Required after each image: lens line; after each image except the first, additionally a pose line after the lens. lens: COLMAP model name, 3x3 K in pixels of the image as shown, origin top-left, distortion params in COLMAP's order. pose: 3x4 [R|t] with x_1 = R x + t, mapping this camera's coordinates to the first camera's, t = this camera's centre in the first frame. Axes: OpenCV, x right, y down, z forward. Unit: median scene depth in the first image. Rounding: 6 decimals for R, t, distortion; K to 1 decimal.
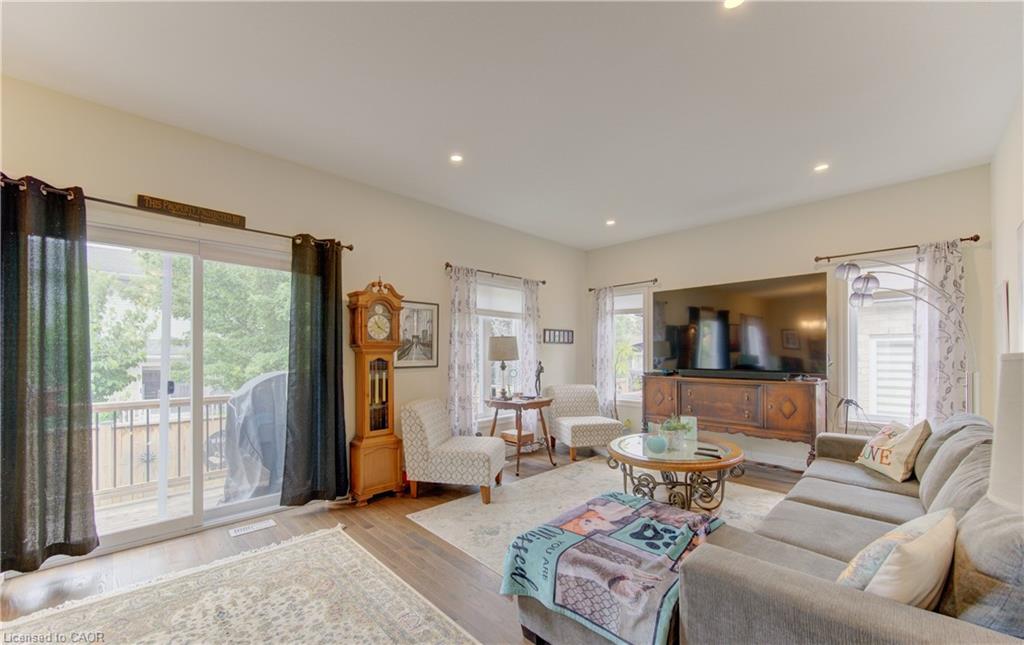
lens RADIAL K [[420.0, 0, 489.9], [0, 420.0, 355.5], [0, 0, 1]] dist [-0.002186, -0.000453]
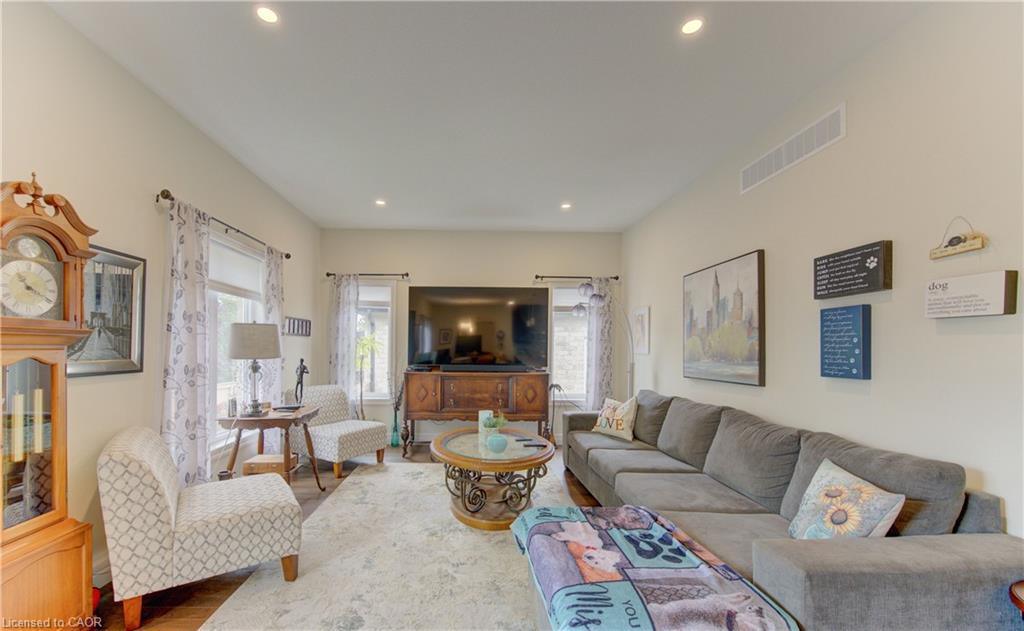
lens RADIAL K [[393.9, 0, 498.8], [0, 393.9, 350.3], [0, 0, 1]] dist [-0.004175, -0.000317]
pose [[0.646778, 0.002778, 0.762673, -0.261719], [-0.005166, 0.999986, 0.000739, -0.005052], [-0.762661, -0.004418, 0.646783, 0.360948]]
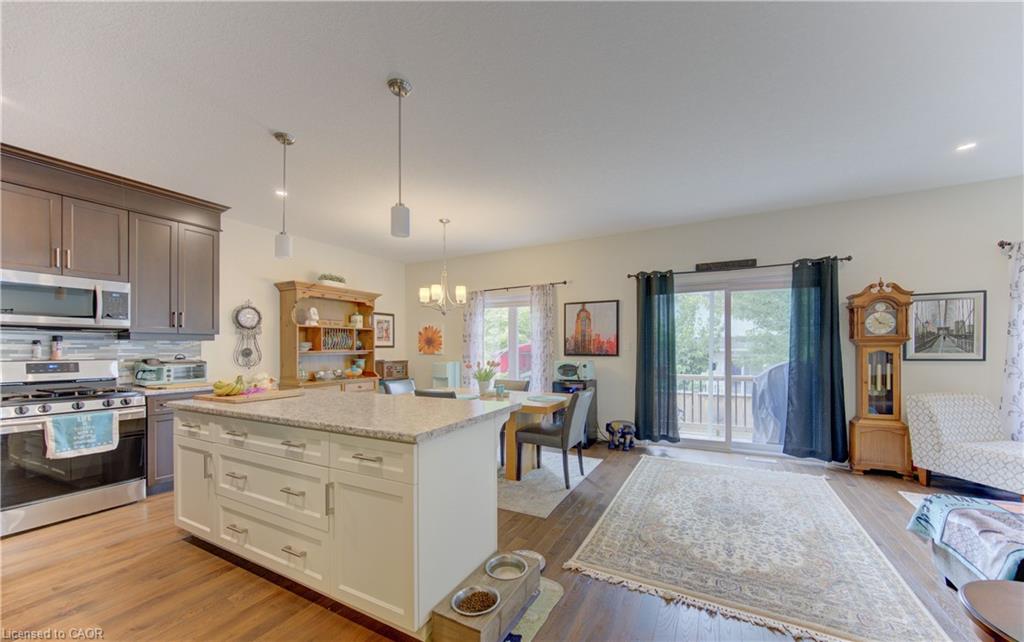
lens RADIAL K [[384.2, 0, 497.6], [0, 384.2, 345.4], [0, 0, 1]] dist [-0.000309, -0.000168]
pose [[0.320522, -0.008371, -0.947204, 0.386630], [0.001131, 0.999964, -0.008455, 0.000065], [0.947241, 0.001638, 0.320519, -0.305944]]
